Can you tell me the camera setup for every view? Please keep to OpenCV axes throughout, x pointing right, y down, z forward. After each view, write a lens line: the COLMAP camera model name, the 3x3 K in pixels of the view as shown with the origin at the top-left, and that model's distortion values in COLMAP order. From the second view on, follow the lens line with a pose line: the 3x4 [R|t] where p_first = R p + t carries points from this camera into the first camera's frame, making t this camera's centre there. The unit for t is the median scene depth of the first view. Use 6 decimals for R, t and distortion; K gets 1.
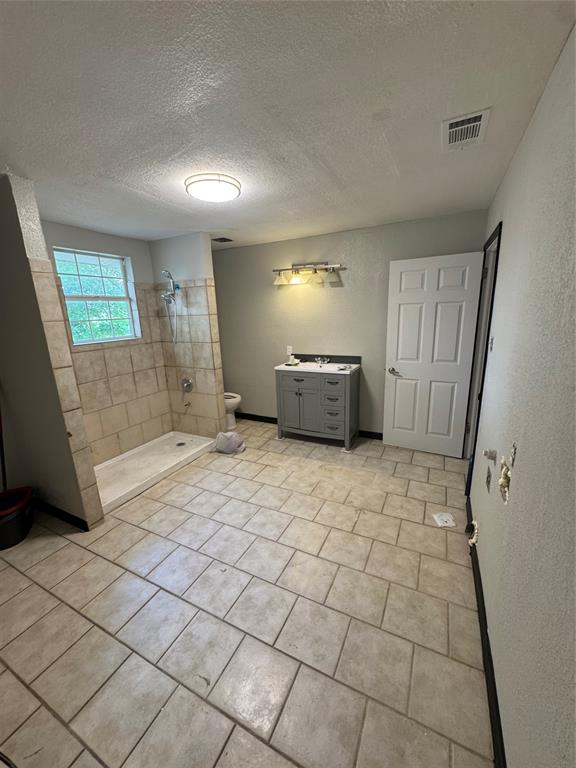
lens RADIAL K [[306.5, 0, 287.4], [0, 306.5, 384.7], [0, 0, 1]] dist [-0.000797, 0.000150]
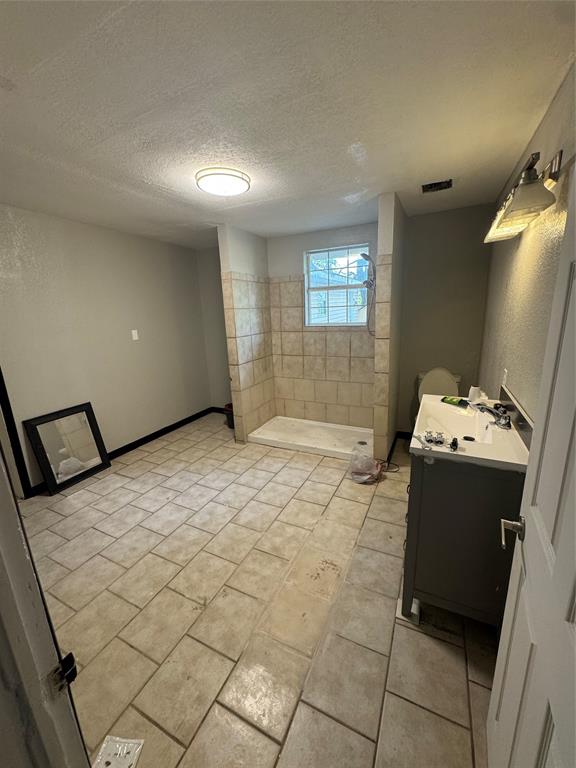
lens RADIAL K [[306.5, 0, 287.4], [0, 306.5, 384.7], [0, 0, 1]] dist [-0.000797, 0.000150]
pose [[0.008730, 0.267879, -0.963413, 0.684500], [-0.202543, 0.943953, 0.260633, -0.231411], [0.979234, 0.192857, 0.062498, 0.945222]]
